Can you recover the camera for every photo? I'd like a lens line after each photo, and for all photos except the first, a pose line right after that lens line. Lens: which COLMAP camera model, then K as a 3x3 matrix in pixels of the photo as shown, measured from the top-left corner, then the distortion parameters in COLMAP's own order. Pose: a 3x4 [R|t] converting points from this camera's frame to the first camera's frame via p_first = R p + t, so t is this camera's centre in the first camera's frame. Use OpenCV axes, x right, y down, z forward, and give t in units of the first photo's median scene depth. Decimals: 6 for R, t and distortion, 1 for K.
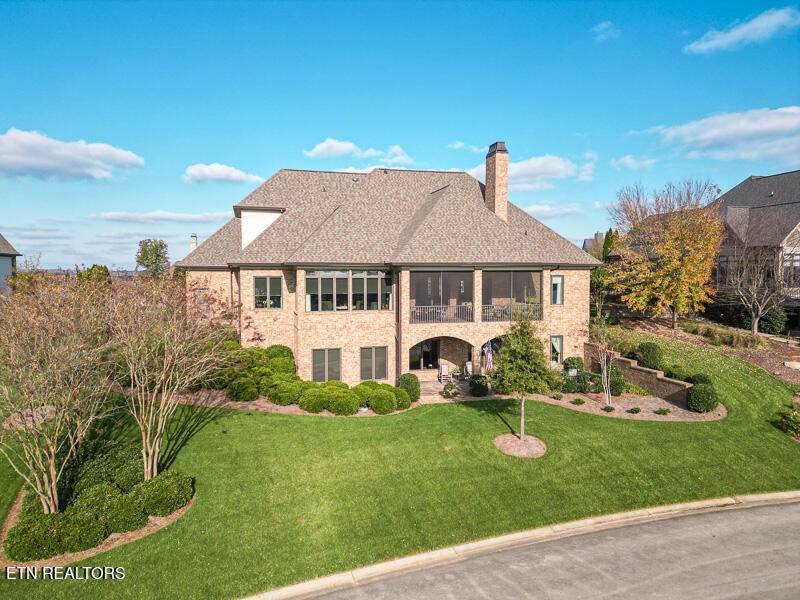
lens RADIAL K [[556.3, 0, 400.4], [0, 556.3, 299.8], [0, 0, 1]] dist [0.044879, -0.034373]
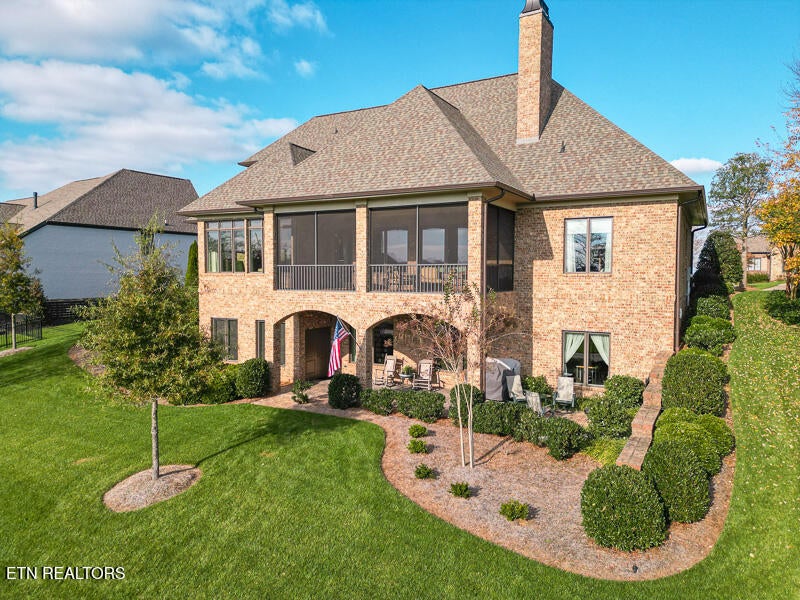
lens RADIAL K [[556.3, 0, 399.6], [0, 556.3, 300.4], [0, 0, 1]] dist [0.044879, -0.034373]
pose [[0.733527, 0.039293, -0.678524, 0.599717], [-0.032538, 0.999213, 0.022688, 0.034289], [0.678881, 0.005435, 0.734228, 0.567247]]
